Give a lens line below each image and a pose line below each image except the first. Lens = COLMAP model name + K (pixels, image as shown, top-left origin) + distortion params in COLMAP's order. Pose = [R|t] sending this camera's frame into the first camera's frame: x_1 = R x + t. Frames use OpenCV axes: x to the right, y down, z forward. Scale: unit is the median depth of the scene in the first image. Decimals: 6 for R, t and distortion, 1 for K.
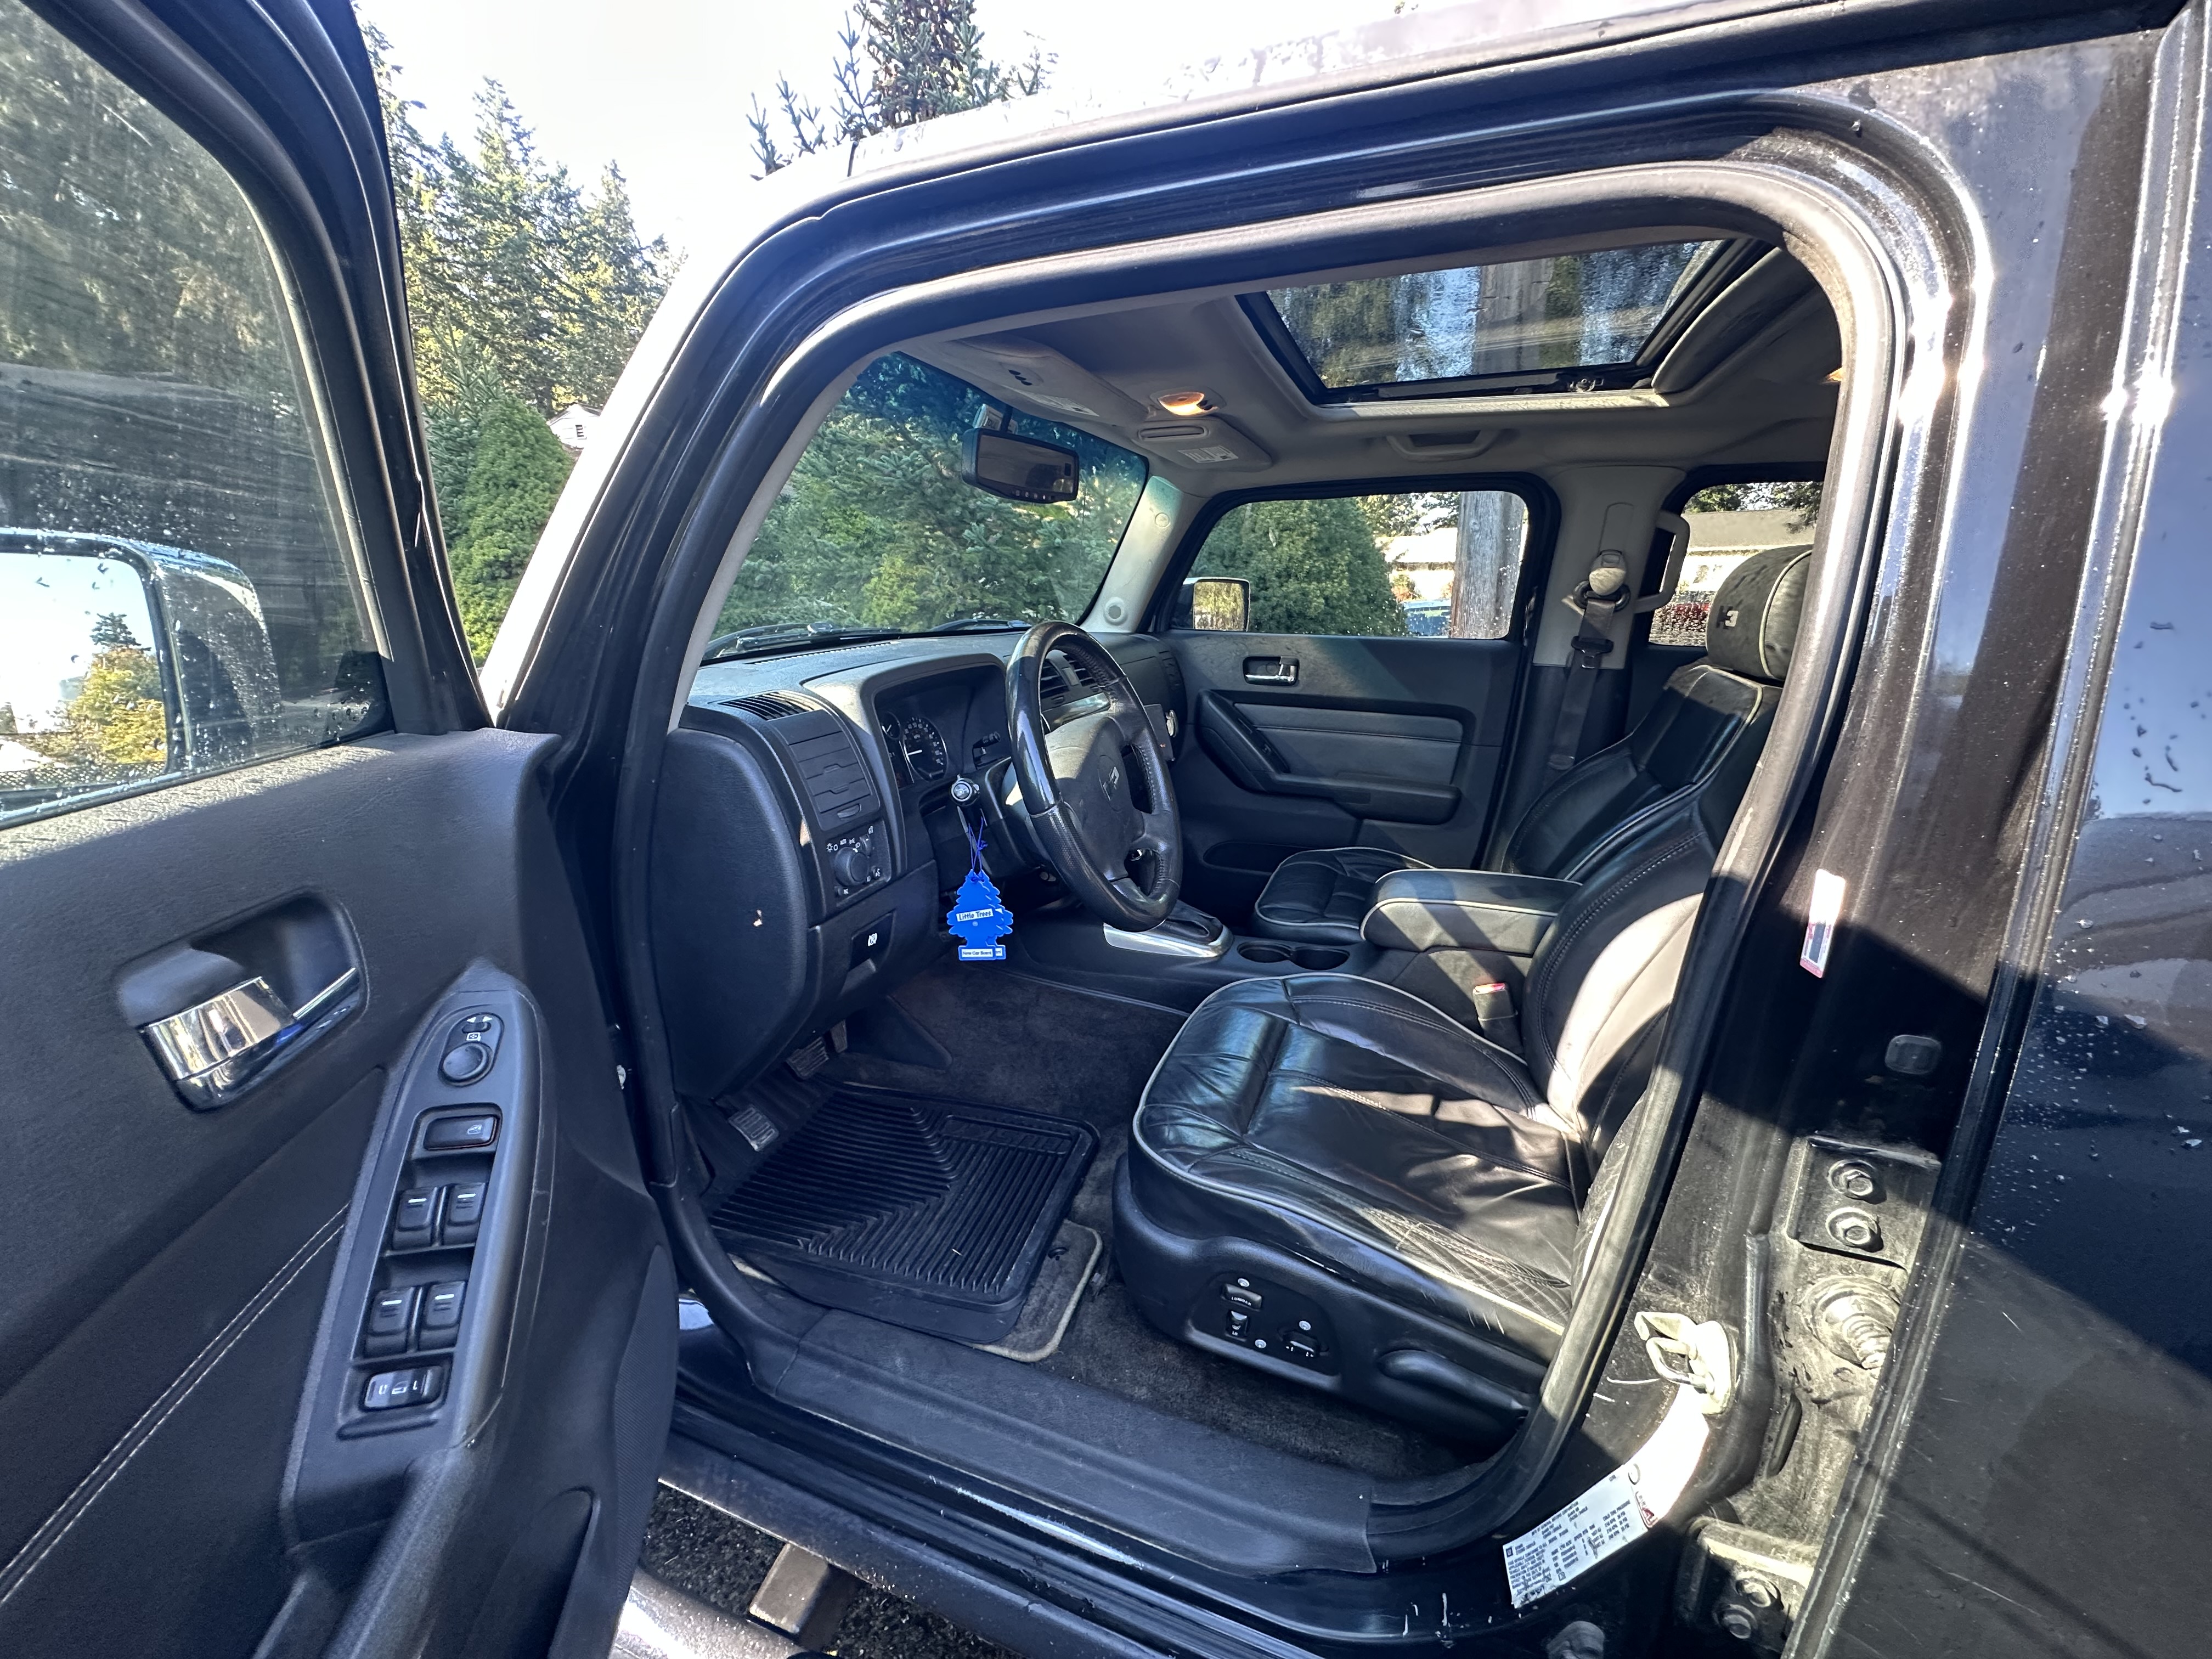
lens RADIAL K [[886.6, 0, 1104.2], [0, 886.6, 831.8], [0, 0, 1]] dist [0.000187, -0.000059]
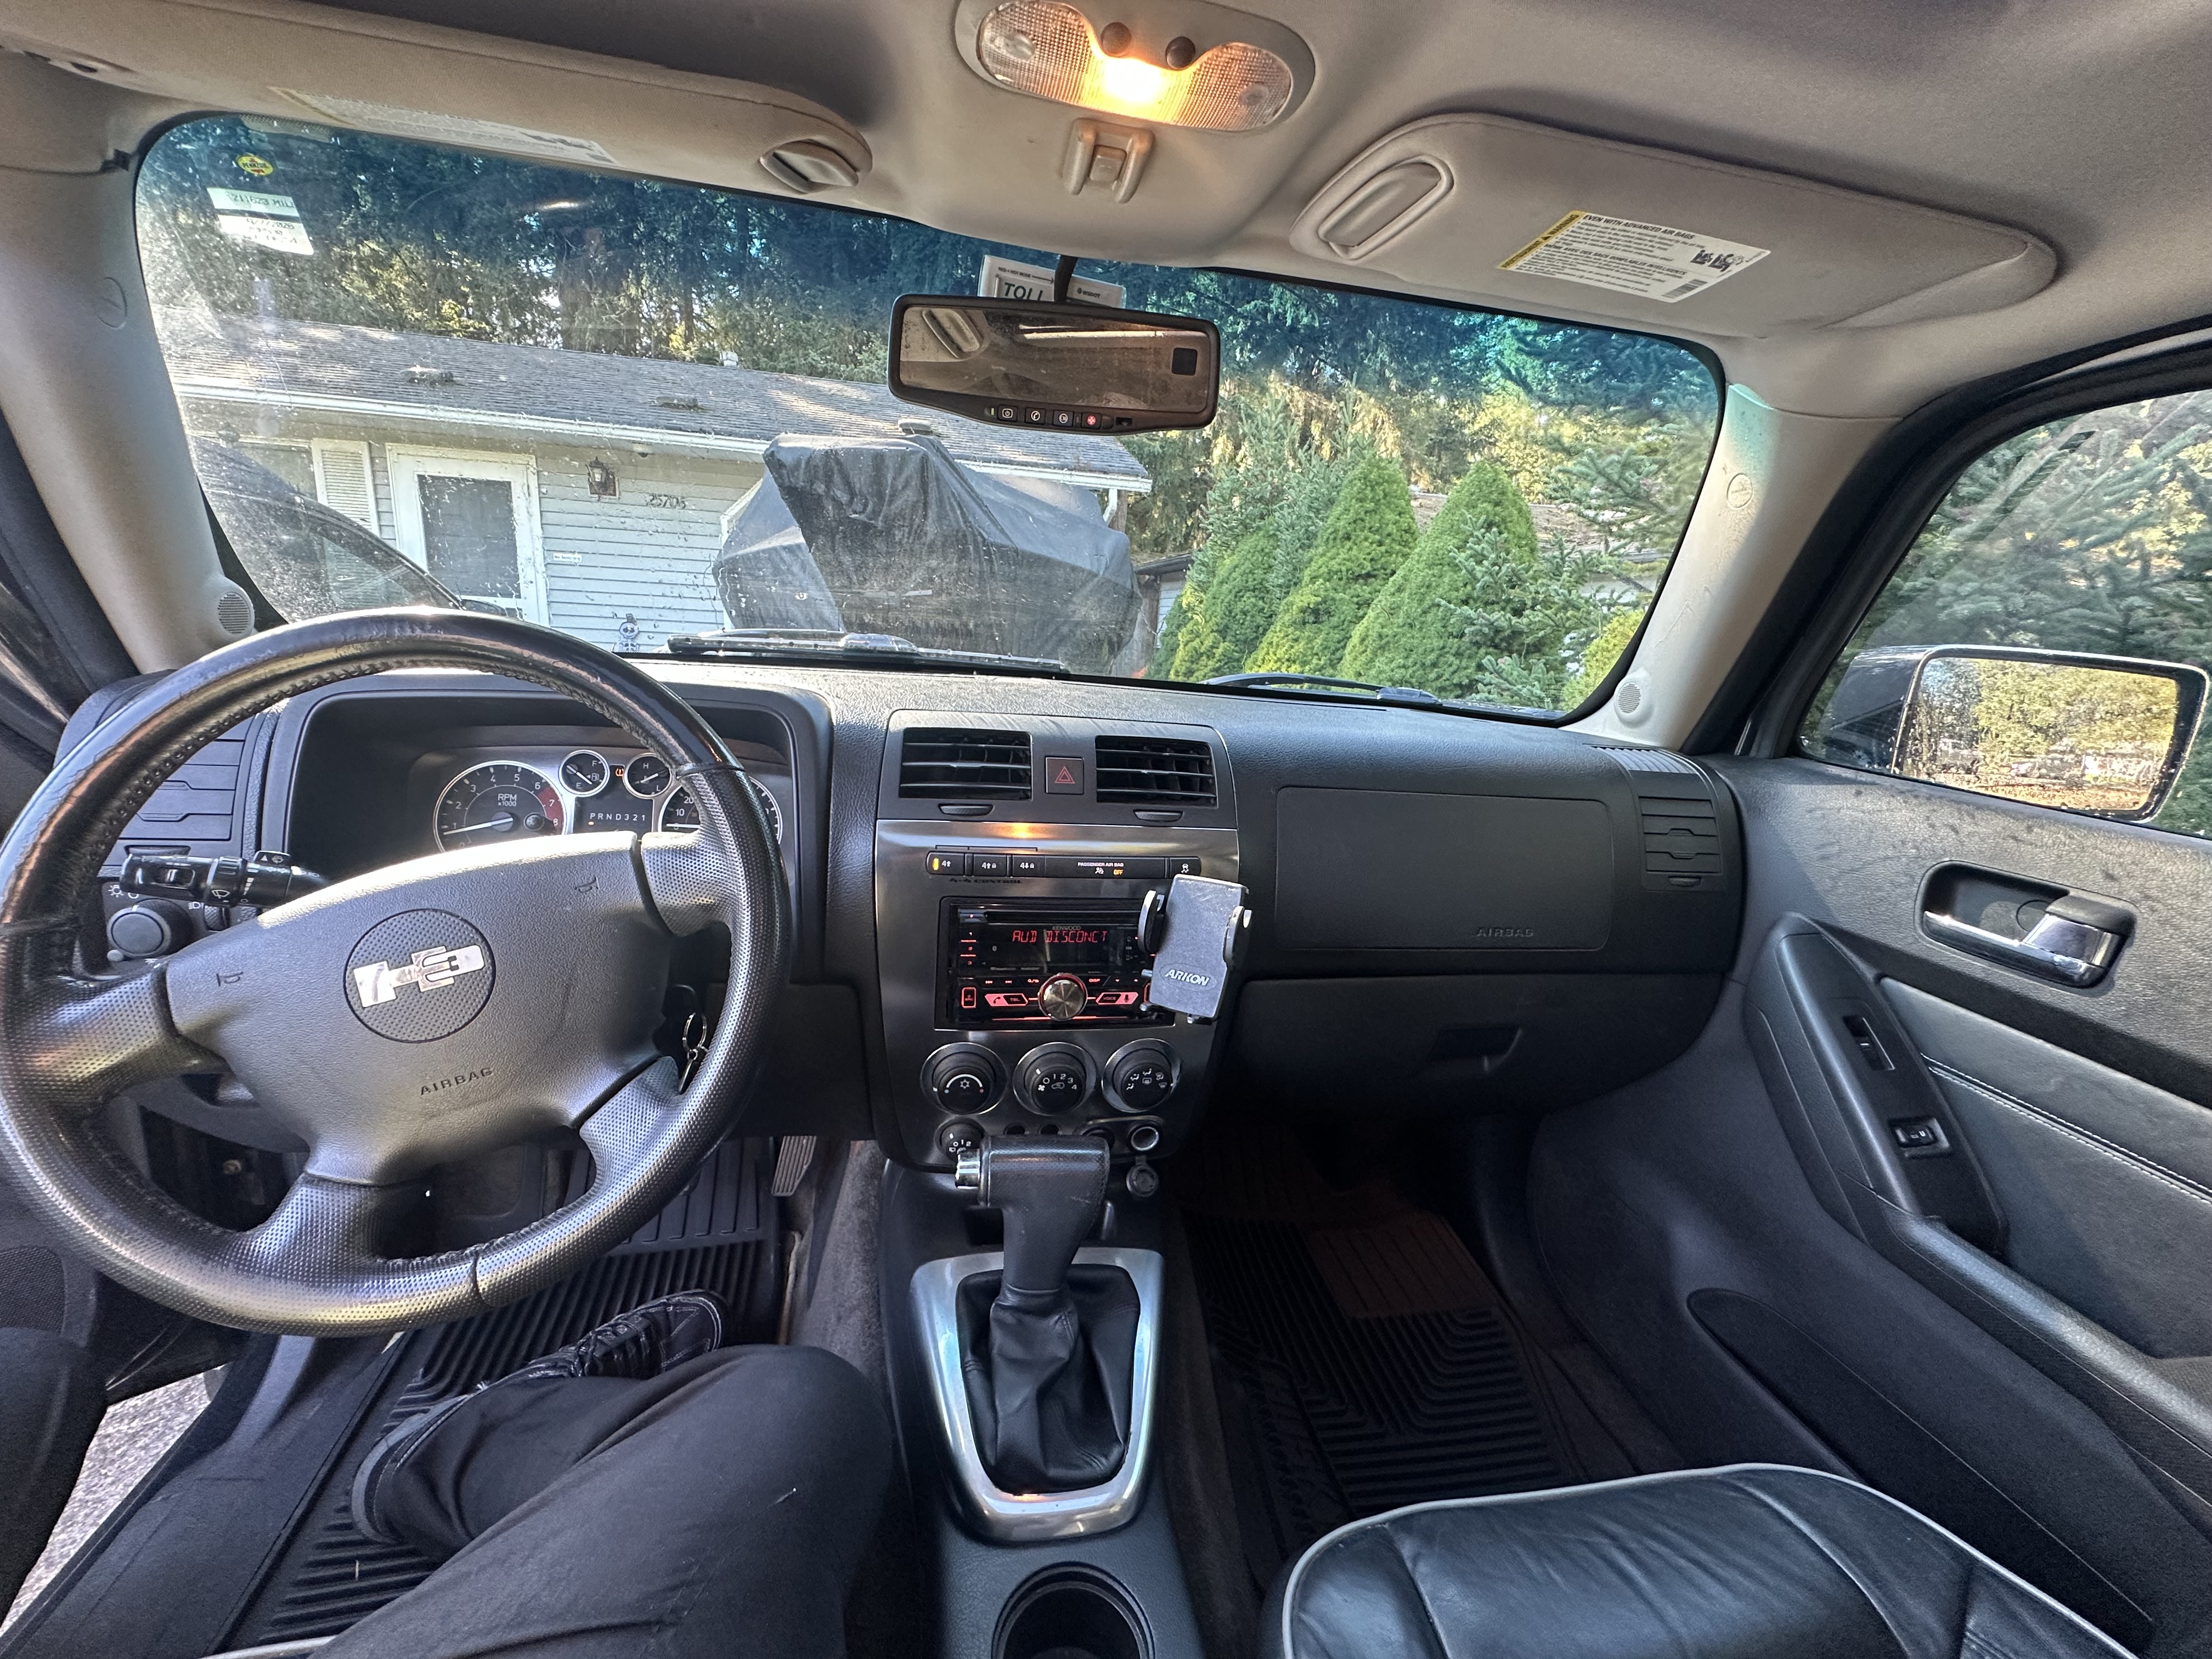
lens RADIAL K [[886.6, 0, 1104.2], [0, 886.6, 831.8], [0, 0, 1]] dist [0.000187, -0.000059]
pose [[0.522140, 0.239196, -0.818630, 0.190796], [-0.300899, 0.949806, 0.085605, -0.097111], [0.798016, 0.201628, 0.567905, 0.370412]]
